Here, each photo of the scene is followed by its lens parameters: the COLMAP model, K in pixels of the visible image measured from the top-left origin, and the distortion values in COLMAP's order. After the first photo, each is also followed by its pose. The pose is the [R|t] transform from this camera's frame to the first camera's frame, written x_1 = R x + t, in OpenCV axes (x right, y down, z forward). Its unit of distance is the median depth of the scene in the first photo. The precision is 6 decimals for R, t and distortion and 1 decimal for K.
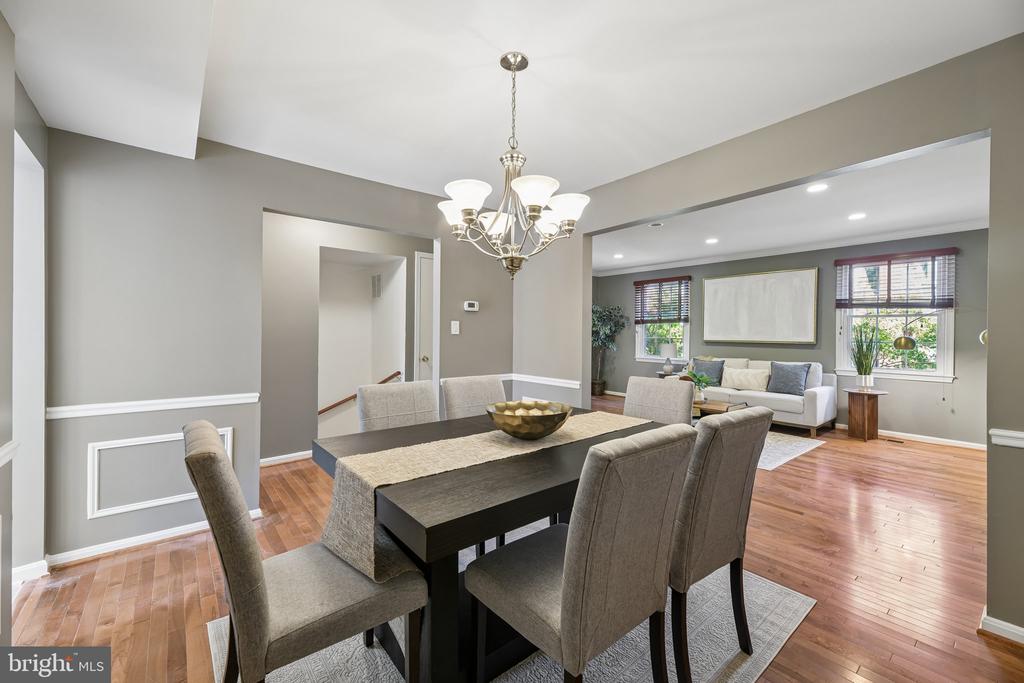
lens RADIAL K [[414.7, 0, 515.7], [0, 414.7, 339.5], [0, 0, 1]] dist [0.011332, -0.001074]
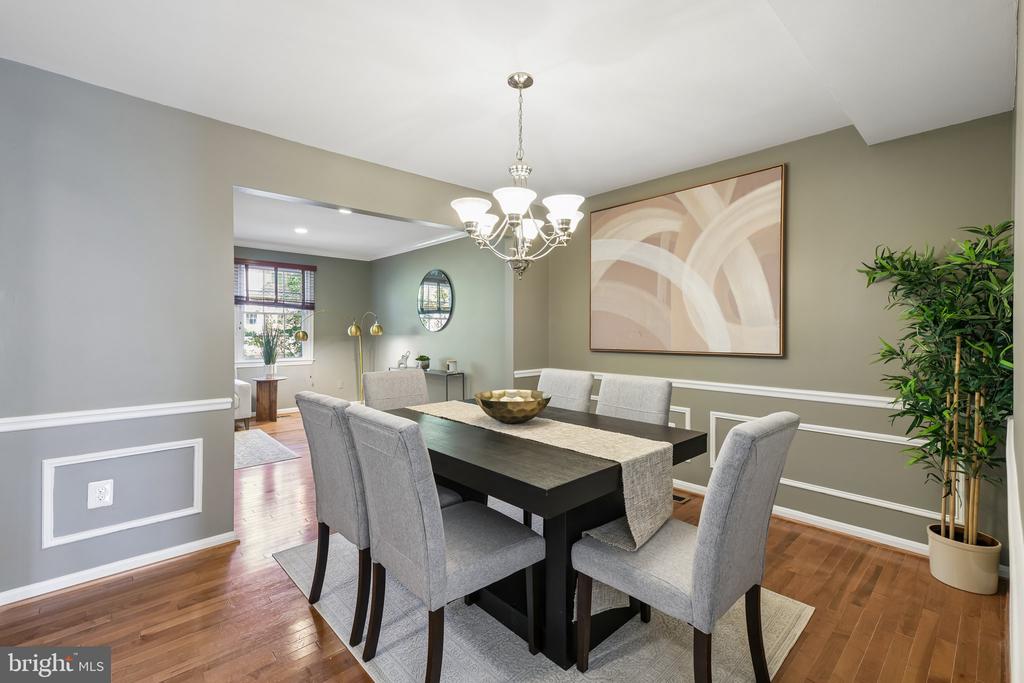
lens RADIAL K [[445.9, 0, 515.5], [0, 445.9, 330.0], [0, 0, 1]] dist [0.017954, -0.000983]
pose [[-0.067084, -0.001882, 0.997746, -0.405004], [0.012310, 0.999921, 0.002713, -0.004793], [-0.997671, 0.012465, -0.067055, 0.379713]]
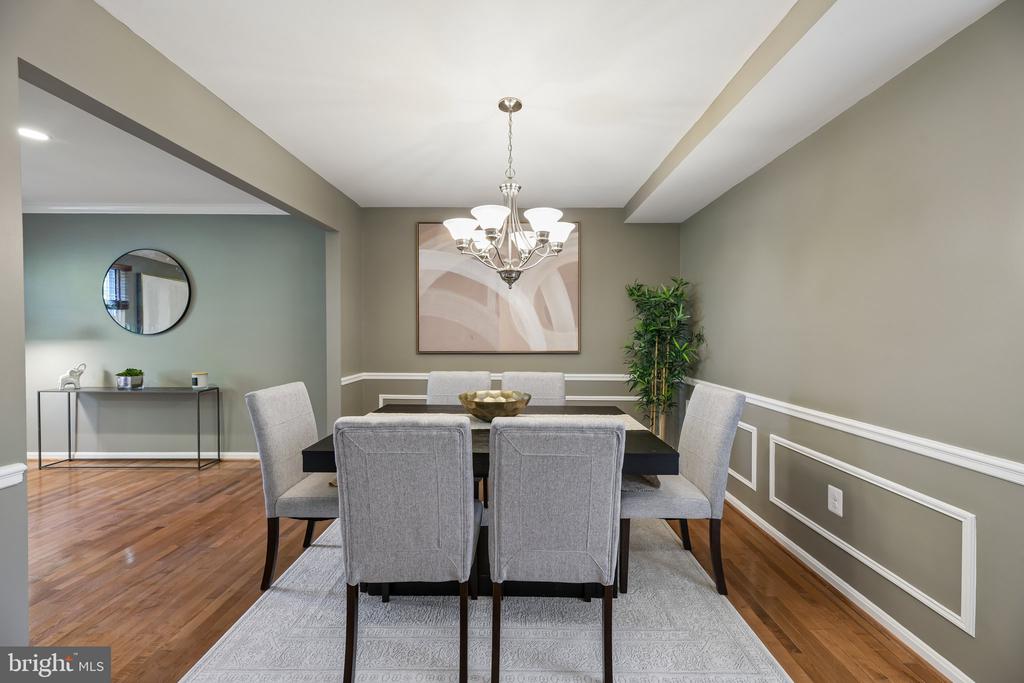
lens RADIAL K [[414.7, 0, 511.7], [0, 414.7, 337.4], [0, 0, 1]] dist [0.011332, -0.001074]
pose [[-0.764331, -0.012867, 0.644696, -0.267211], [0.001804, 0.999754, 0.022092, -0.010873], [-0.644822, 0.018049, -0.764120, 0.659987]]
